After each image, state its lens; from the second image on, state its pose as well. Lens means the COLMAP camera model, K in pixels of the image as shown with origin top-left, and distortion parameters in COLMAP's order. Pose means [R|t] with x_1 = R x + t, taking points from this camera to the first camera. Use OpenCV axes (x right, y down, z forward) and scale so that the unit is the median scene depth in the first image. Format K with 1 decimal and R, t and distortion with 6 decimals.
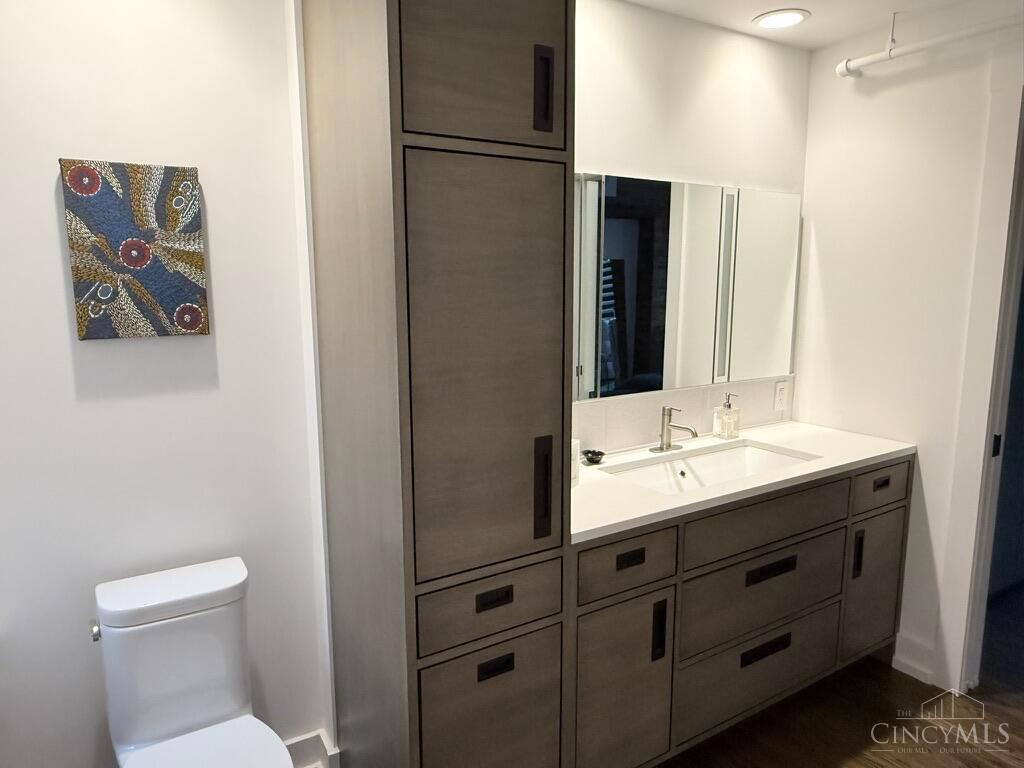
lens RADIAL K [[671.8, 0, 503.6], [0, 671.8, 381.2], [0, 0, 1]] dist [-0.005824, 0.007383]
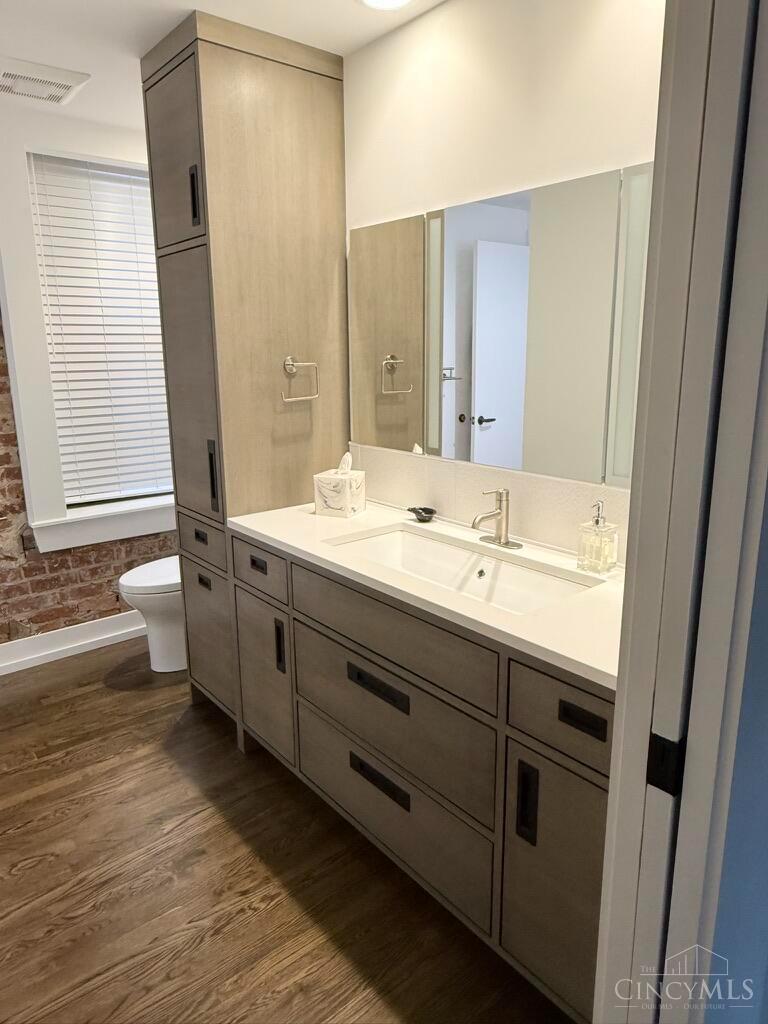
lens RADIAL K [[671.8, 0, 385.2], [0, 671.8, 496.9], [0, 0, 1]] dist [-0.005824, 0.007383]
pose [[0.127255, 0.215631, -0.968147, 1.494435], [-0.143222, 0.969848, 0.197185, -0.134253], [0.981475, 0.113568, 0.154301, 1.130081]]
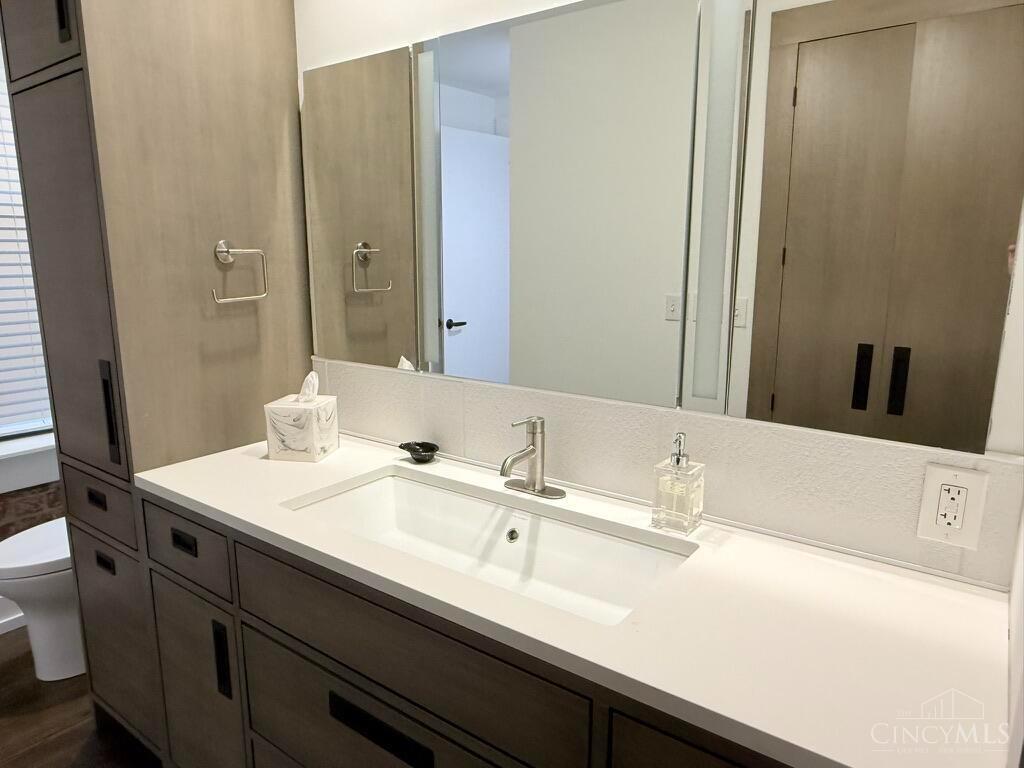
lens RADIAL K [[671.8, 0, 493.9], [0, 671.8, 384.8], [0, 0, 1]] dist [-0.005824, 0.007383]
pose [[0.349804, 0.182878, -0.918800, 1.143498], [-0.141125, 0.979856, 0.141302, -0.100442], [0.926132, 0.080237, 0.368566, 1.140172]]
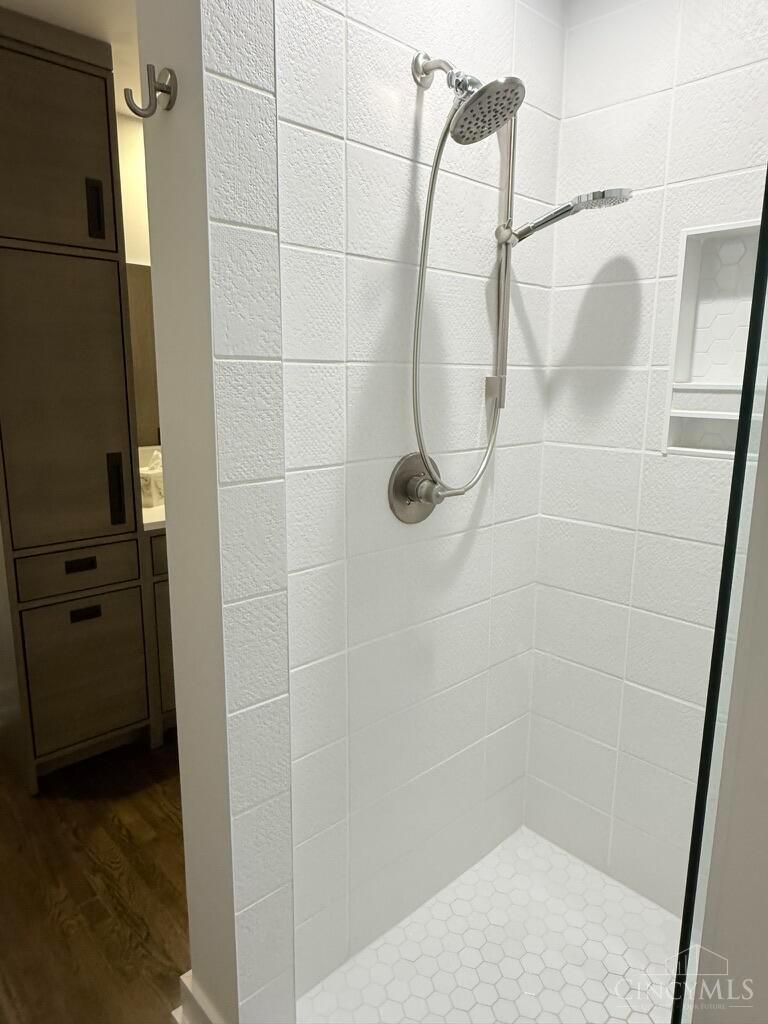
lens RADIAL K [[671.8, 0, 387.8], [0, 671.8, 504.4], [0, 0, 1]] dist [-0.005824, 0.007383]
pose [[0.980685, -0.025058, 0.193984, 0.345019], [0.015882, 0.998686, 0.048716, 0.128735], [-0.194950, -0.044694, 0.979794, -0.518798]]
